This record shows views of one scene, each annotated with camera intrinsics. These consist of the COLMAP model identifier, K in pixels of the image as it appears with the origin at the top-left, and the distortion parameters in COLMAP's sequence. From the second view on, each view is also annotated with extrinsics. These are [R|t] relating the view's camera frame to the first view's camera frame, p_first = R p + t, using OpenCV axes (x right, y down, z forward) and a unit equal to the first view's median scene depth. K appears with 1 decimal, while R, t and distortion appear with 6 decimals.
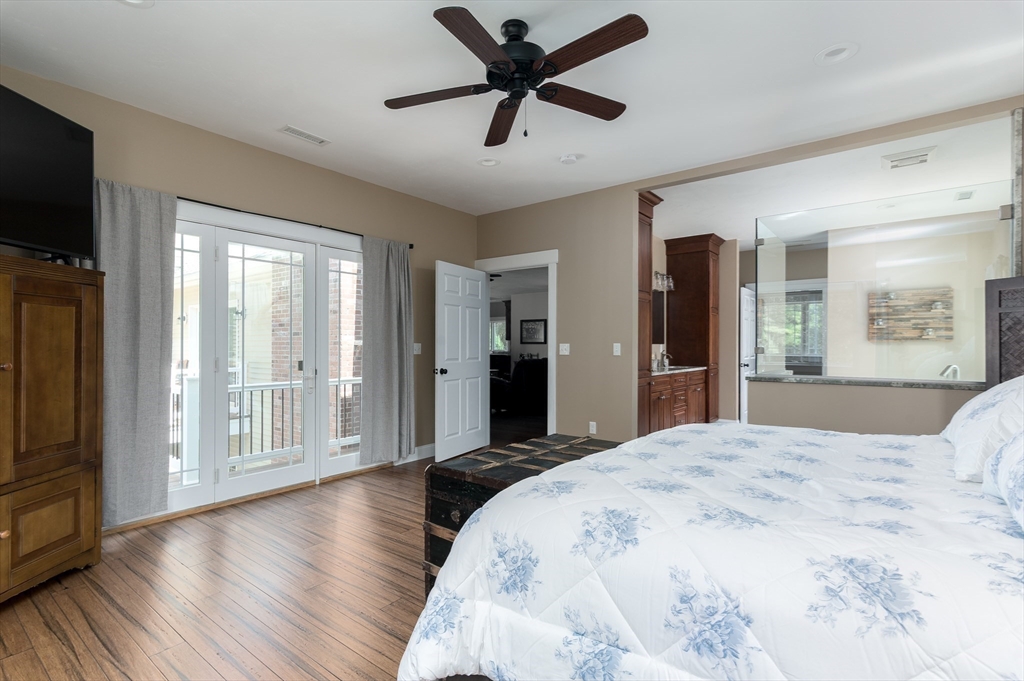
lens RADIAL K [[481.9, 0, 512.1], [0, 481.9, 342.6], [0, 0, 1]] dist [-0.005029, -0.000391]
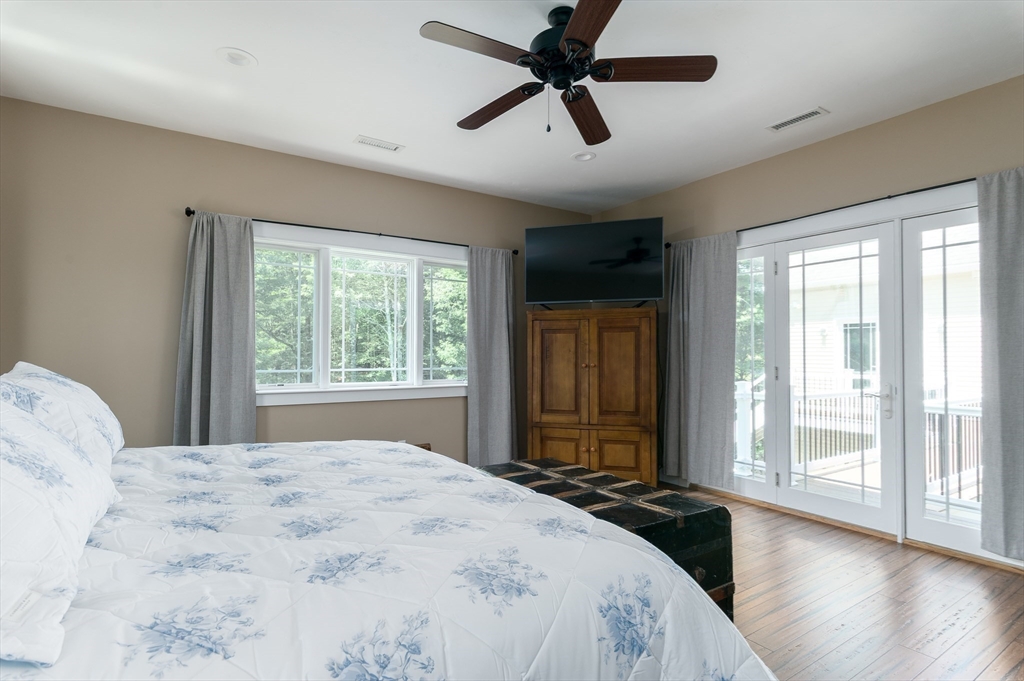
lens RADIAL K [[510.5, 0, 513.1], [0, 510.5, 344.3], [0, 0, 1]] dist [0.003691, 0.000224]
pose [[-0.324745, -0.025366, -0.945461, 0.667114], [-0.000393, 0.999644, -0.026684, 0.012632], [0.945802, -0.008294, -0.324639, 0.862206]]
